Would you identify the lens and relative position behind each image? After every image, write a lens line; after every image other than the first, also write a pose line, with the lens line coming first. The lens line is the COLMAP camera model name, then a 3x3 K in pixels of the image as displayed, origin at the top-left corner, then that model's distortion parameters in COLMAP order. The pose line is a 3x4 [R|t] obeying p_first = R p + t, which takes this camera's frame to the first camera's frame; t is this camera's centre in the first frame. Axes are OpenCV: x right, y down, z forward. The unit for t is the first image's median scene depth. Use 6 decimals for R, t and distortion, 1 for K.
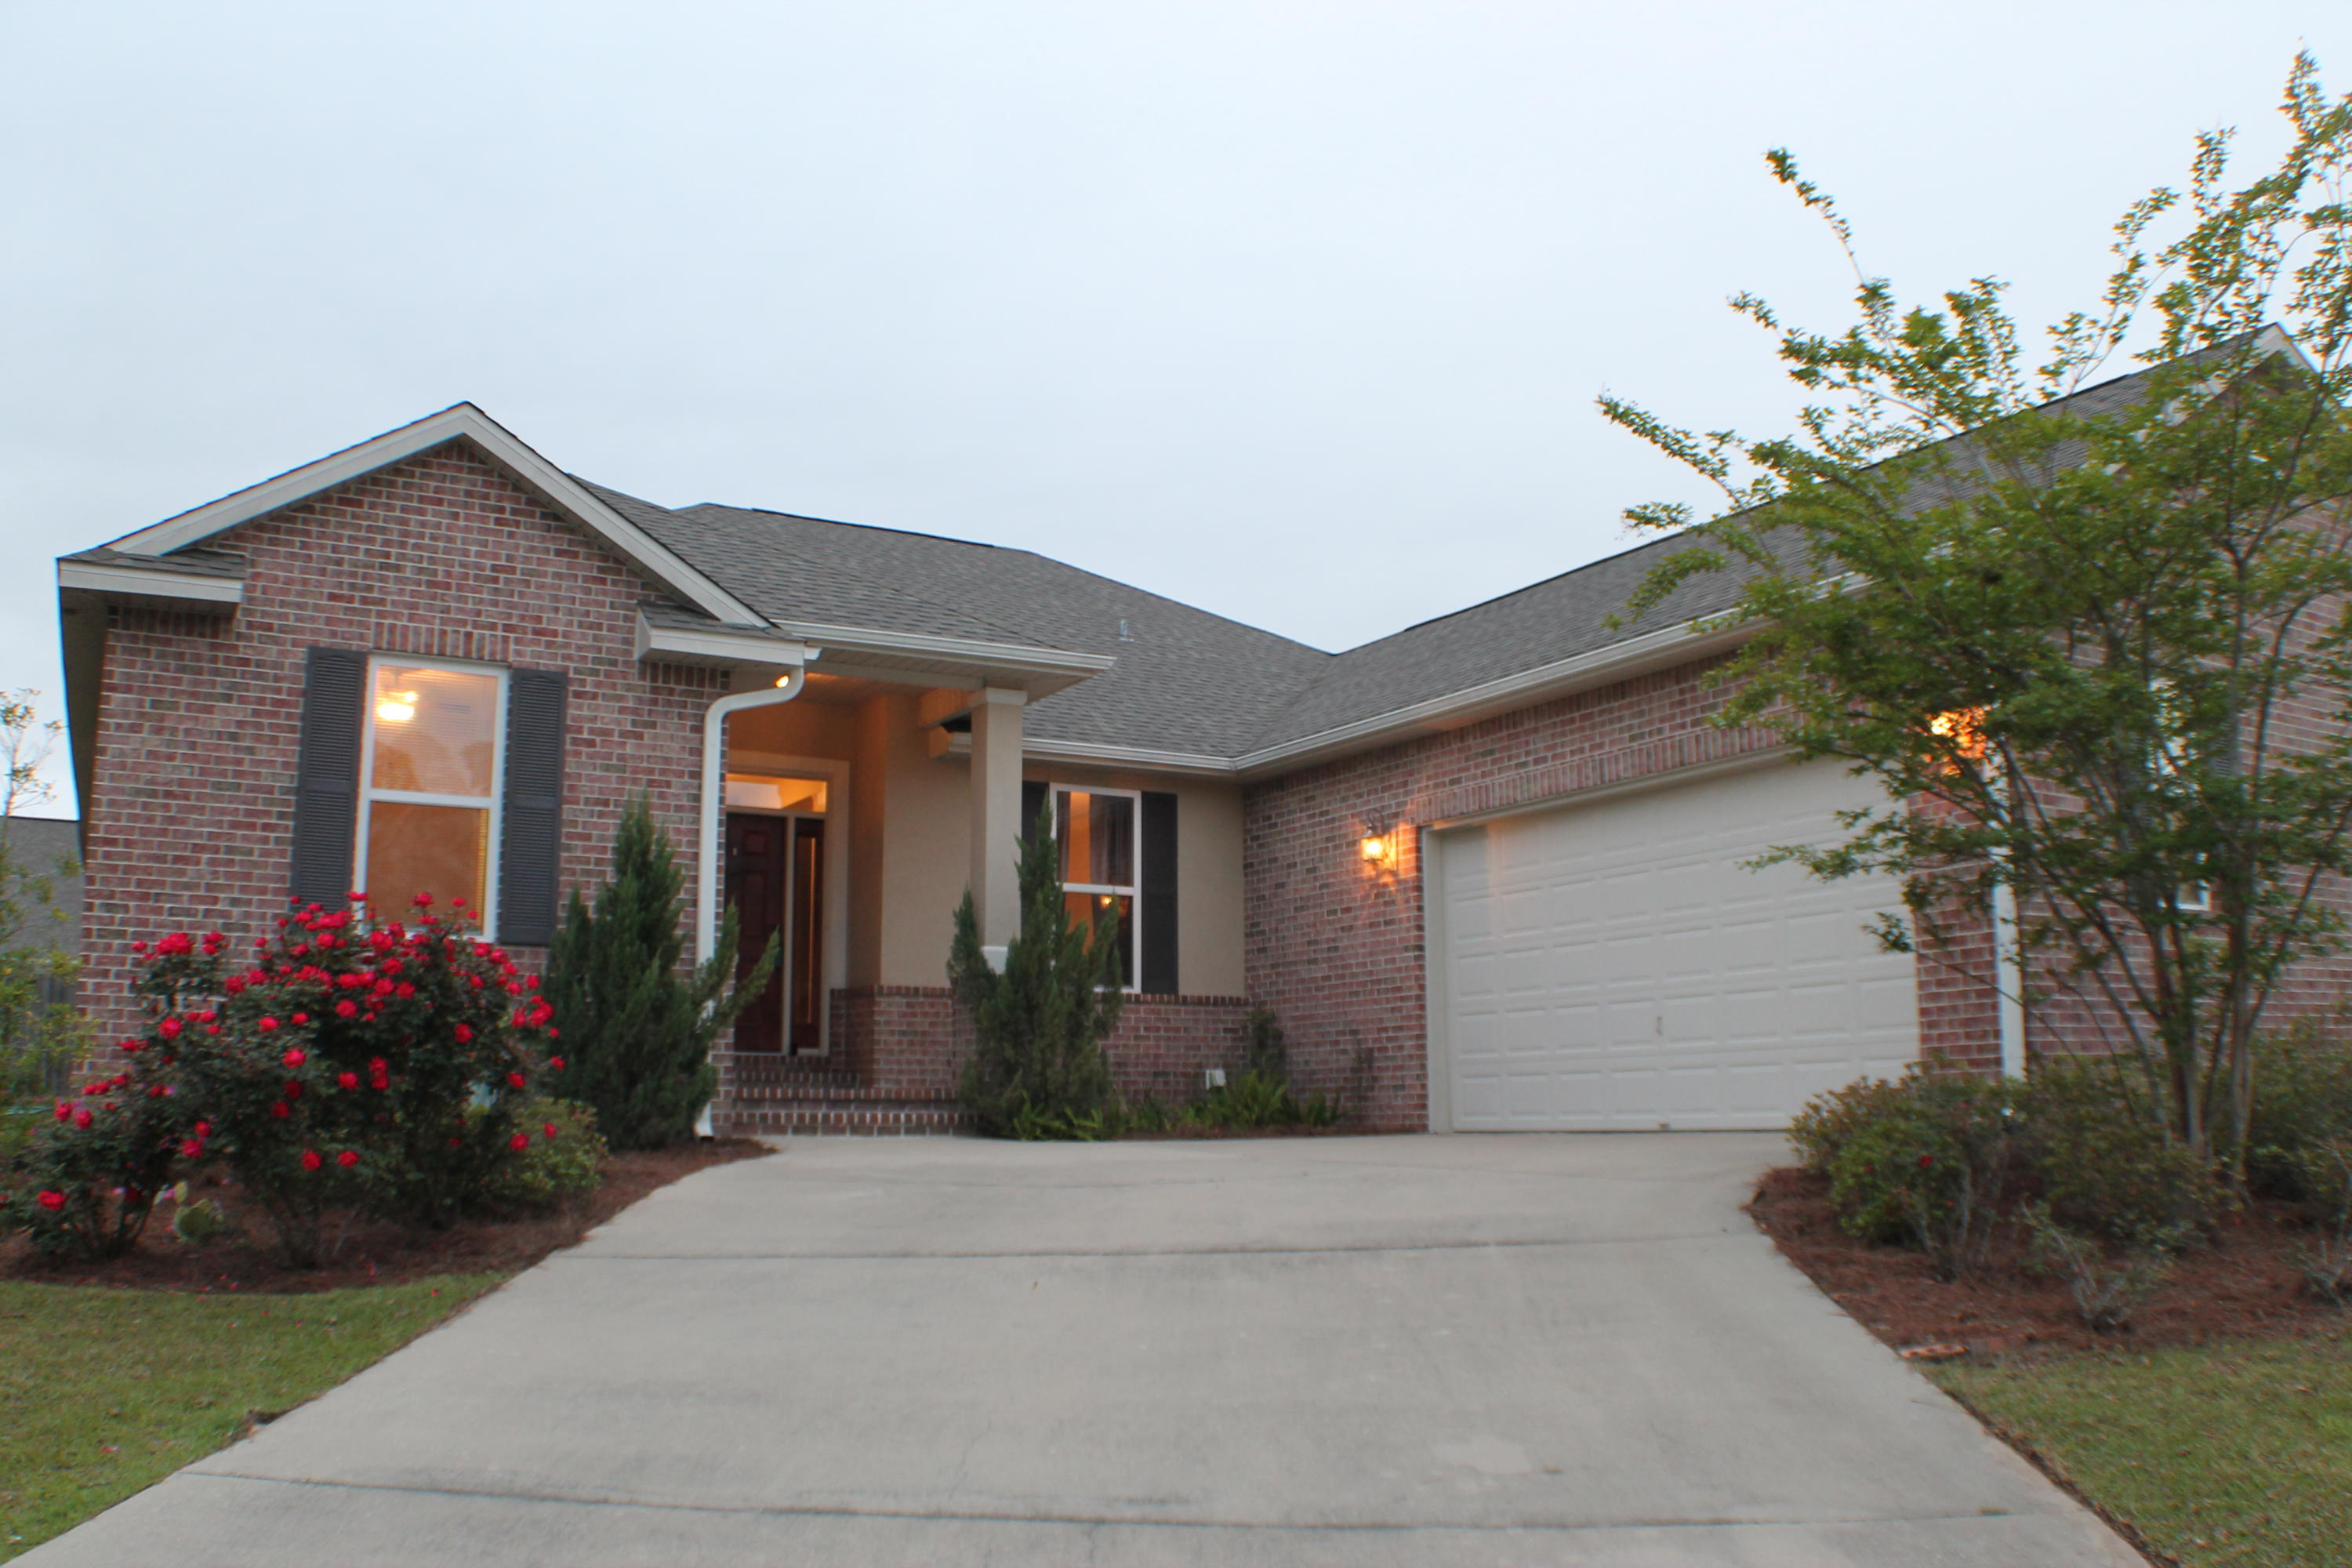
lens RADIAL K [[2080.7, 0, 1199.9], [0, 2080.7, 787.4], [0, 0, 1]] dist [-0.196379, 0.030466]
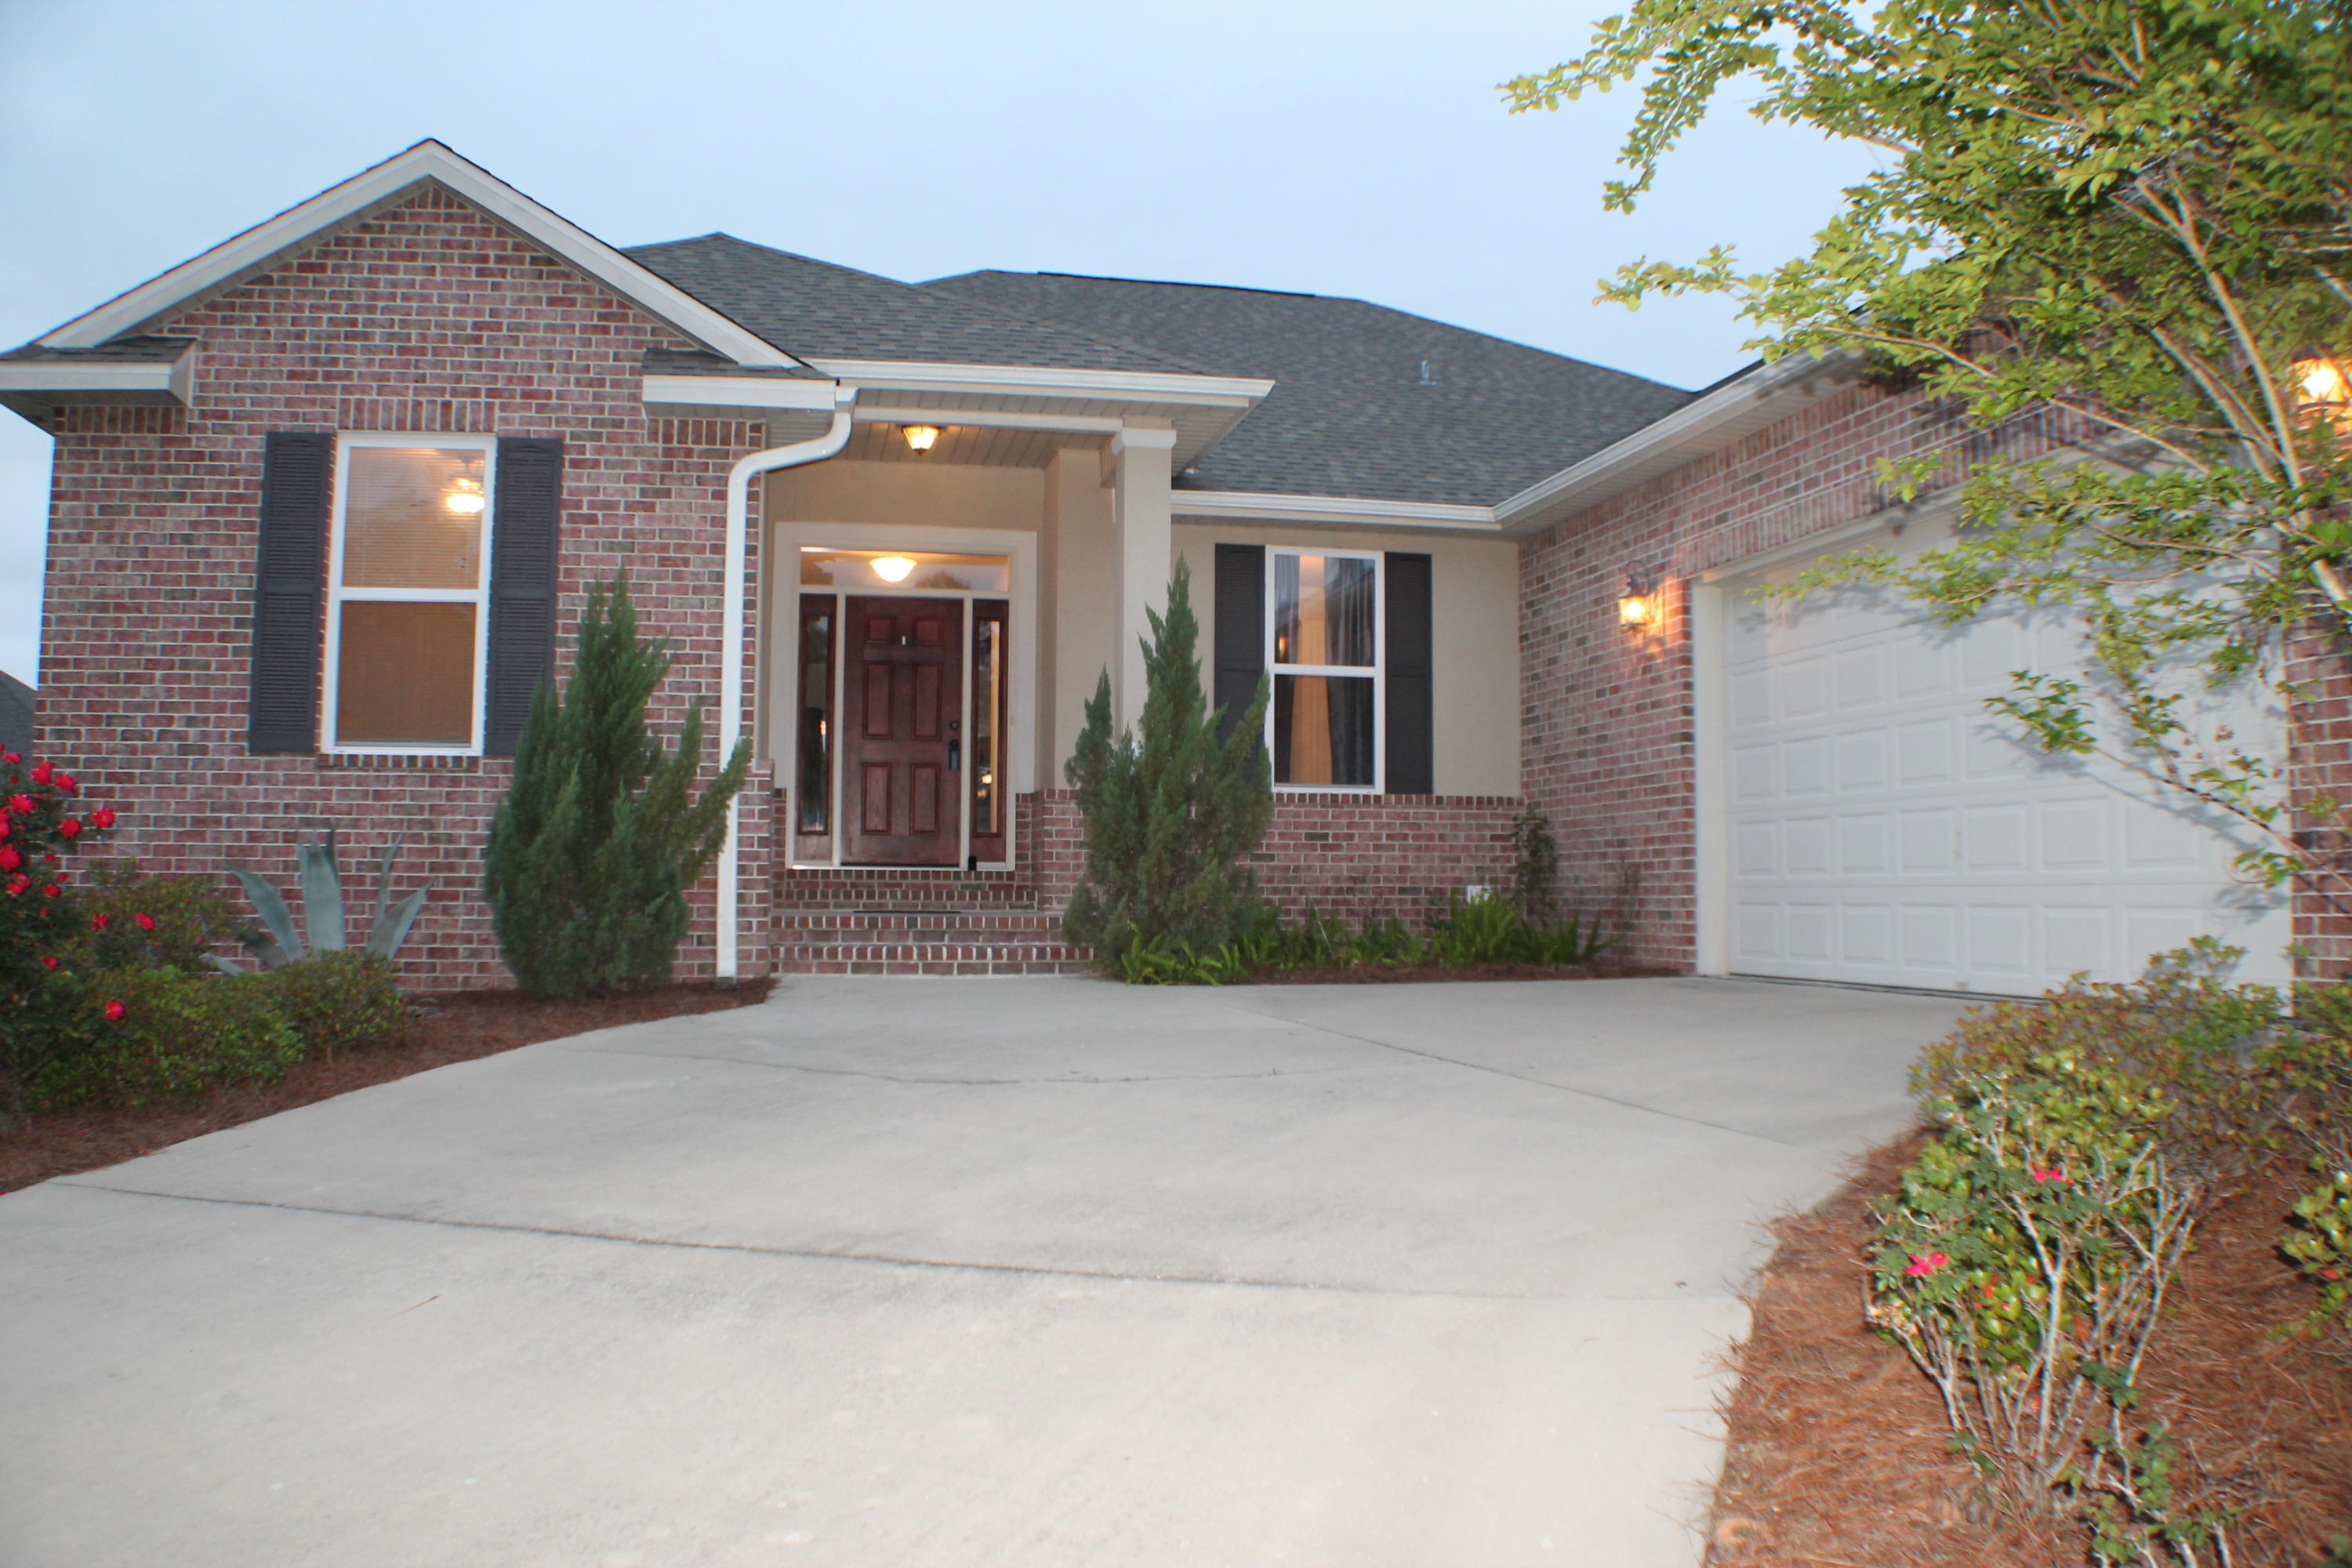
lens RADIAL K [[1904.9, 0, 1154.5], [0, 1904.9, 825.4], [0, 0, 1]] dist [-0.207228, 0.071035]
pose [[0.944058, -0.000827, -0.329777, 0.177642], [0.041622, 0.992299, 0.116665, 0.024017], [0.327141, -0.123865, 0.936822, 0.326108]]
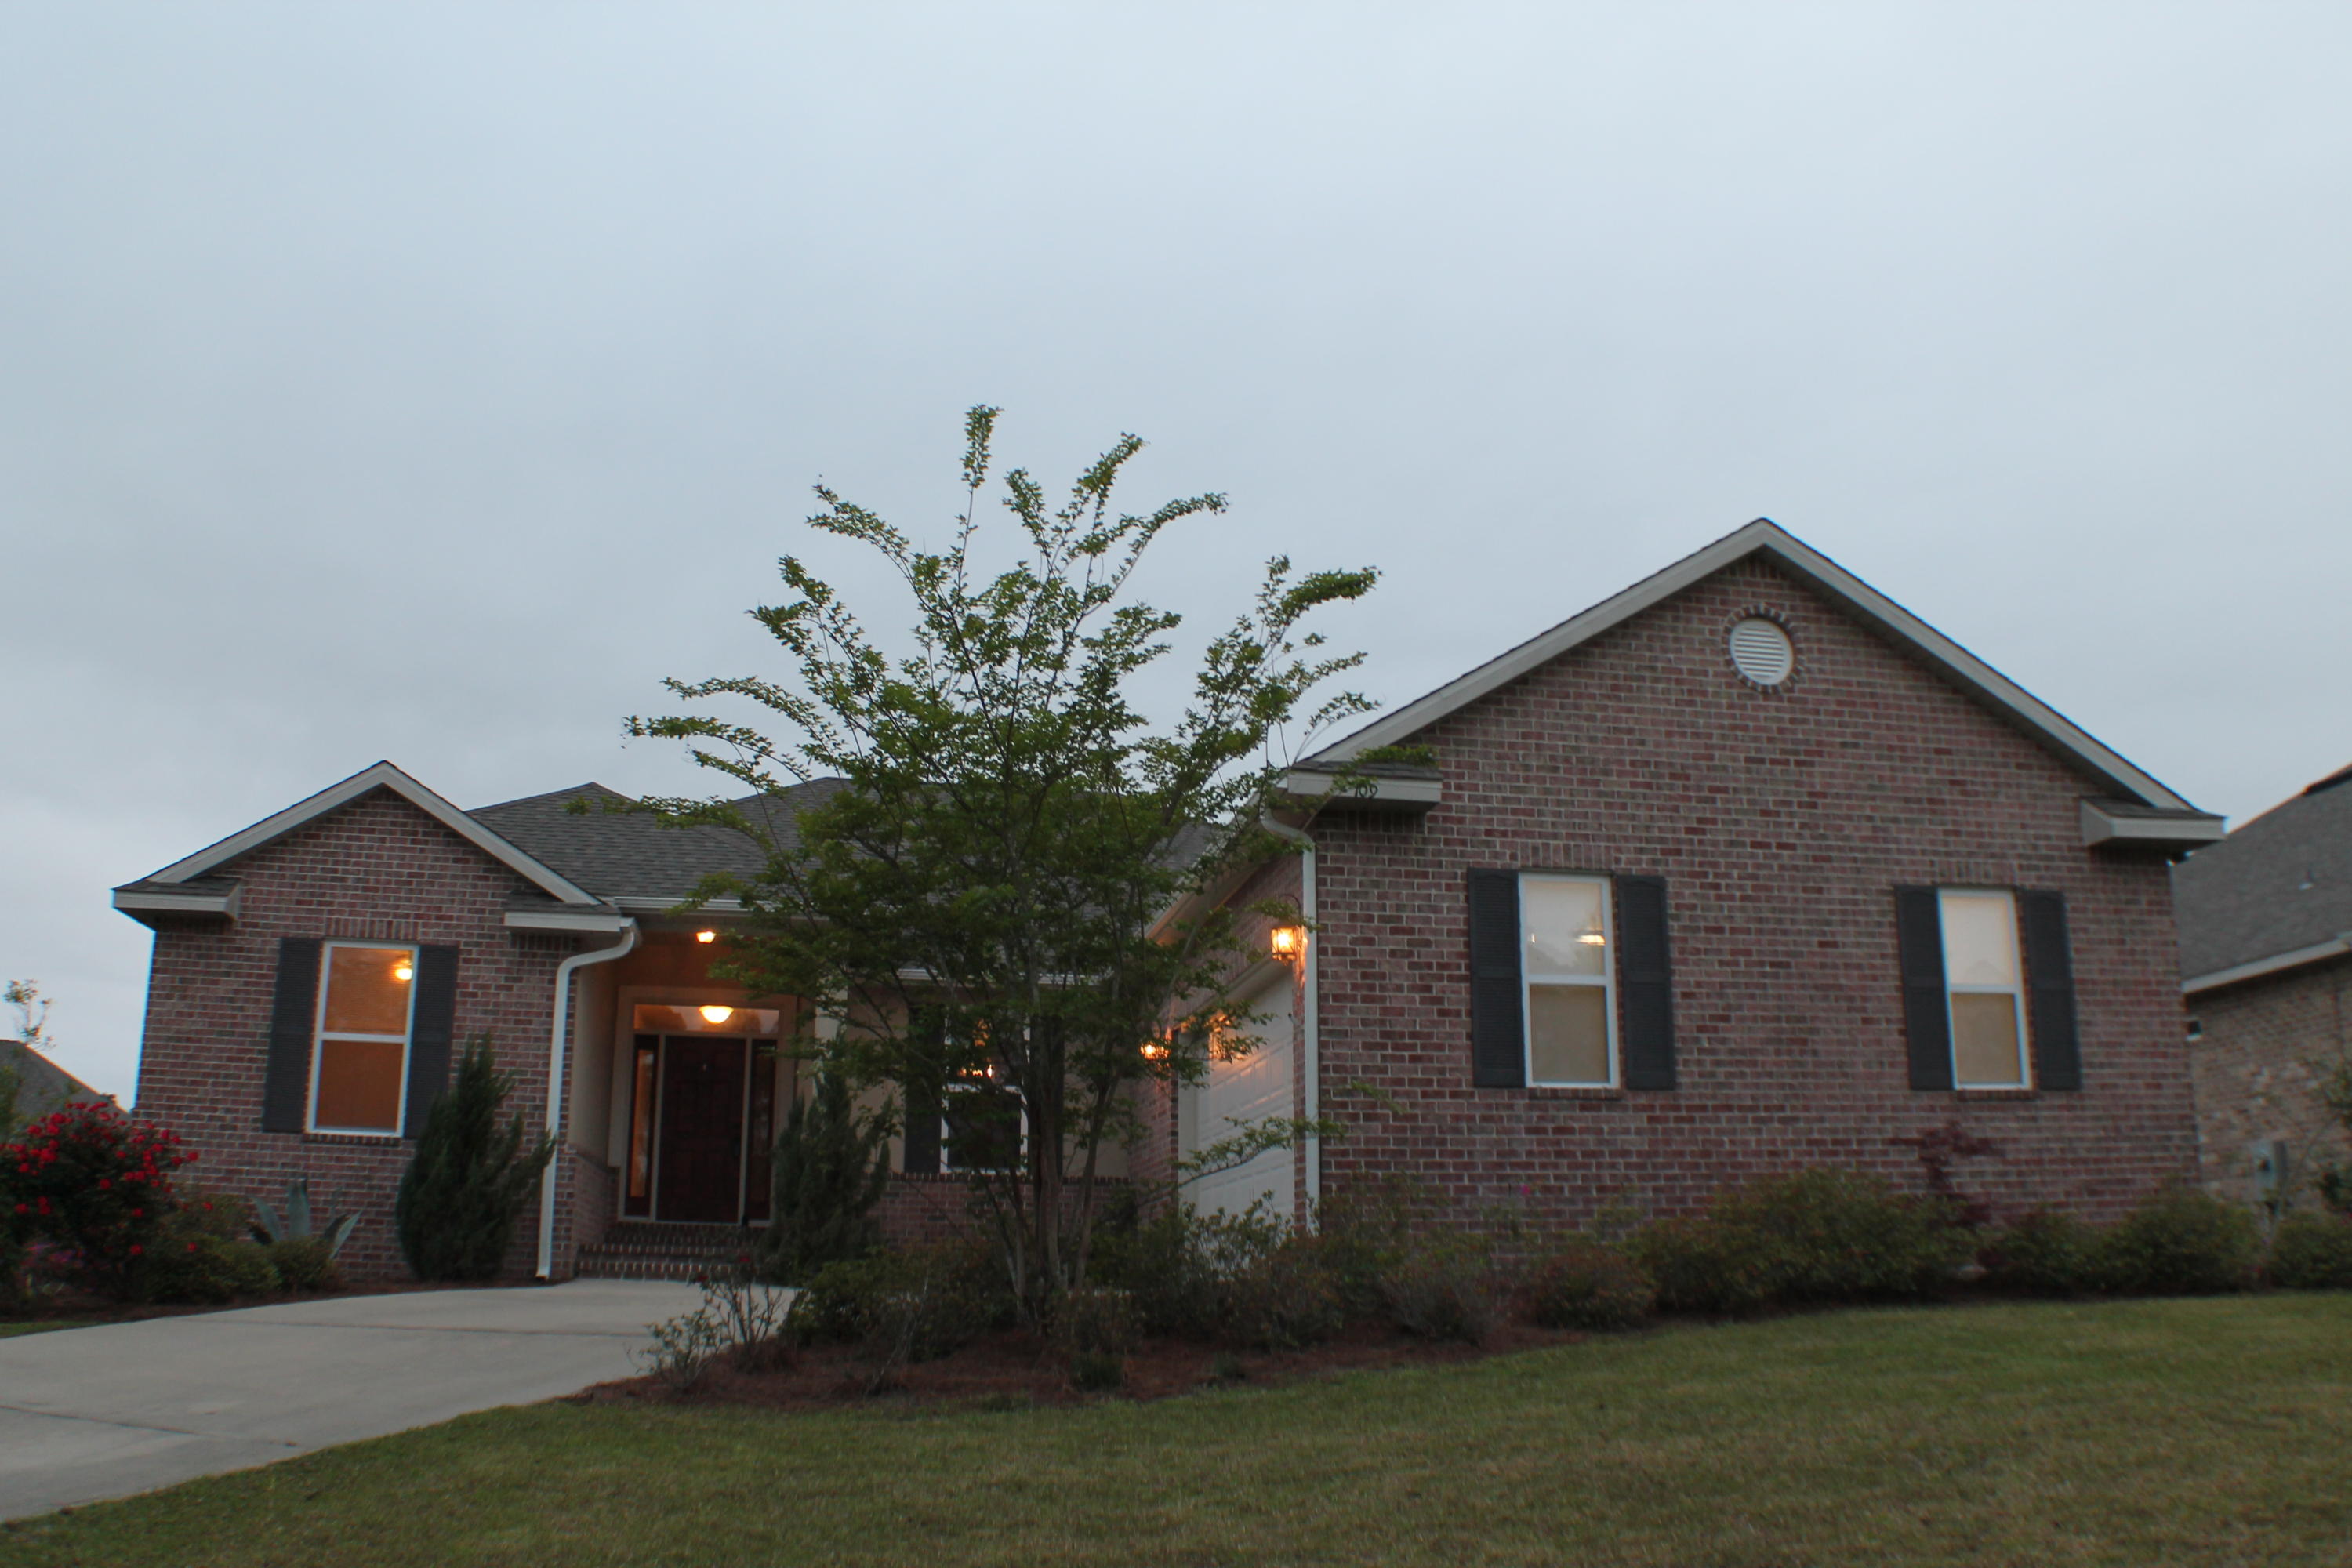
lens RADIAL K [[2080.7, 0, 1160.5], [0, 2080.7, 771.7], [0, 0, 1]] dist [-0.196379, 0.030466]
pose [[0.928079, -0.084572, -0.362653, 0.647245], [0.048443, 0.993013, -0.107603, -0.000977], [0.369220, 0.082297, 0.925691, -0.128366]]
